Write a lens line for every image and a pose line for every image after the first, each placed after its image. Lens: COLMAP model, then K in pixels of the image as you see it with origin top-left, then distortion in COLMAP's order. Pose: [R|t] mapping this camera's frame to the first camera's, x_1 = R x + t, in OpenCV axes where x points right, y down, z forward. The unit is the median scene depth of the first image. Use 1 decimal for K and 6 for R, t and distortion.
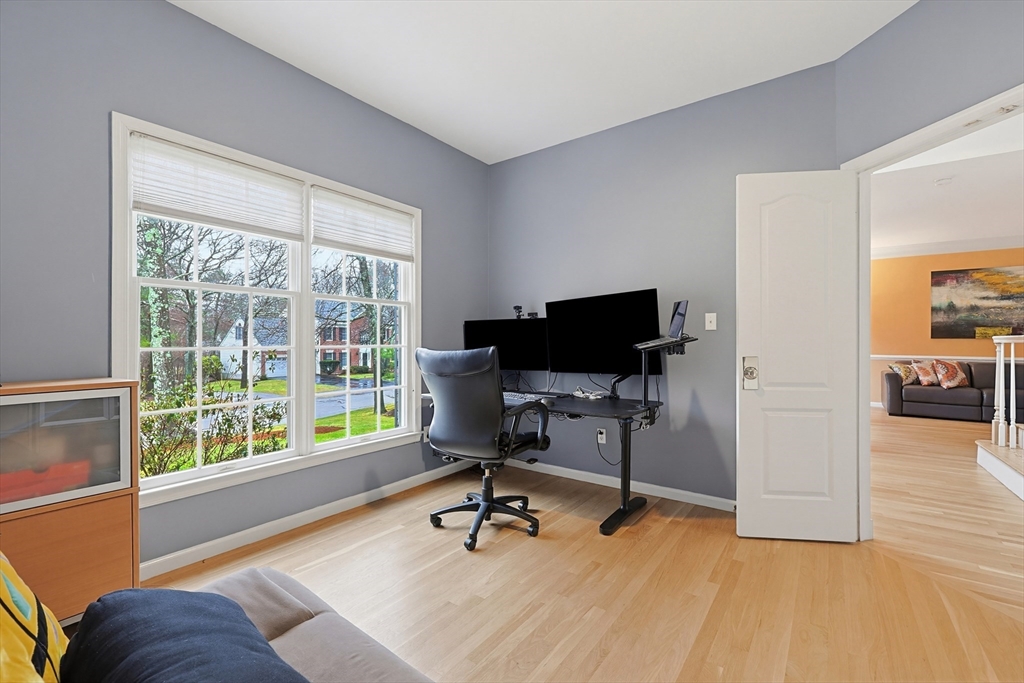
lens RADIAL K [[438.7, 0, 513.2], [0, 438.7, 340.9], [0, 0, 1]] dist [-0.003616, -0.000660]
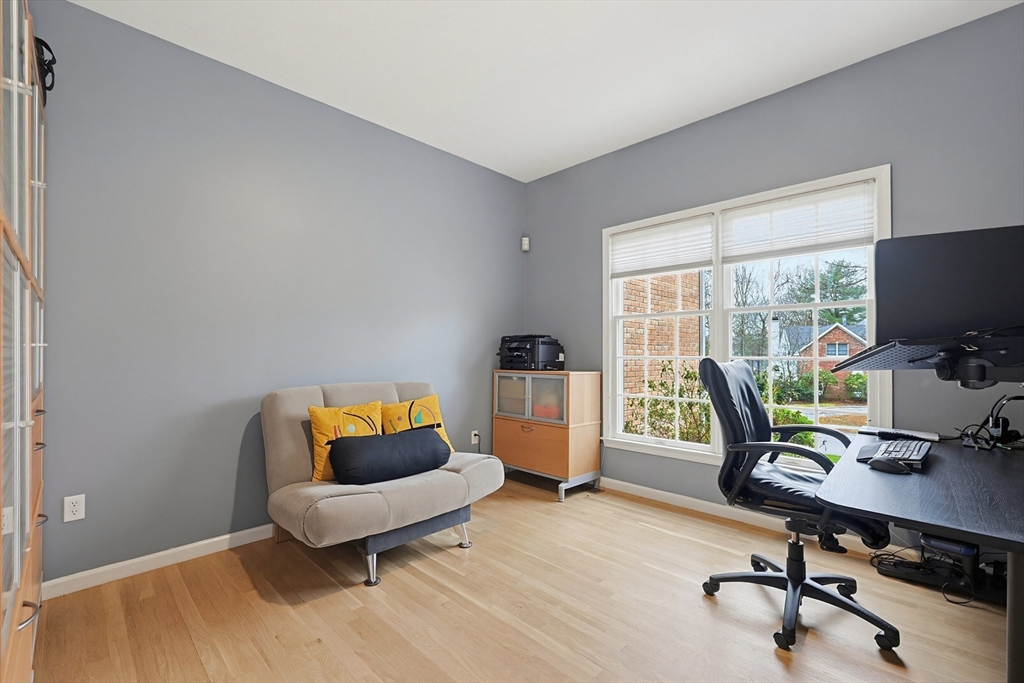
lens RADIAL K [[438.7, 0, 512.2], [0, 438.7, 347.9], [0, 0, 1]] dist [-0.003616, -0.000660]
pose [[-0.148437, -0.000999, -0.988921, 0.727982], [0.006284, 0.999978, -0.001953, -0.014333], [0.988902, -0.006504, -0.148427, 0.657309]]
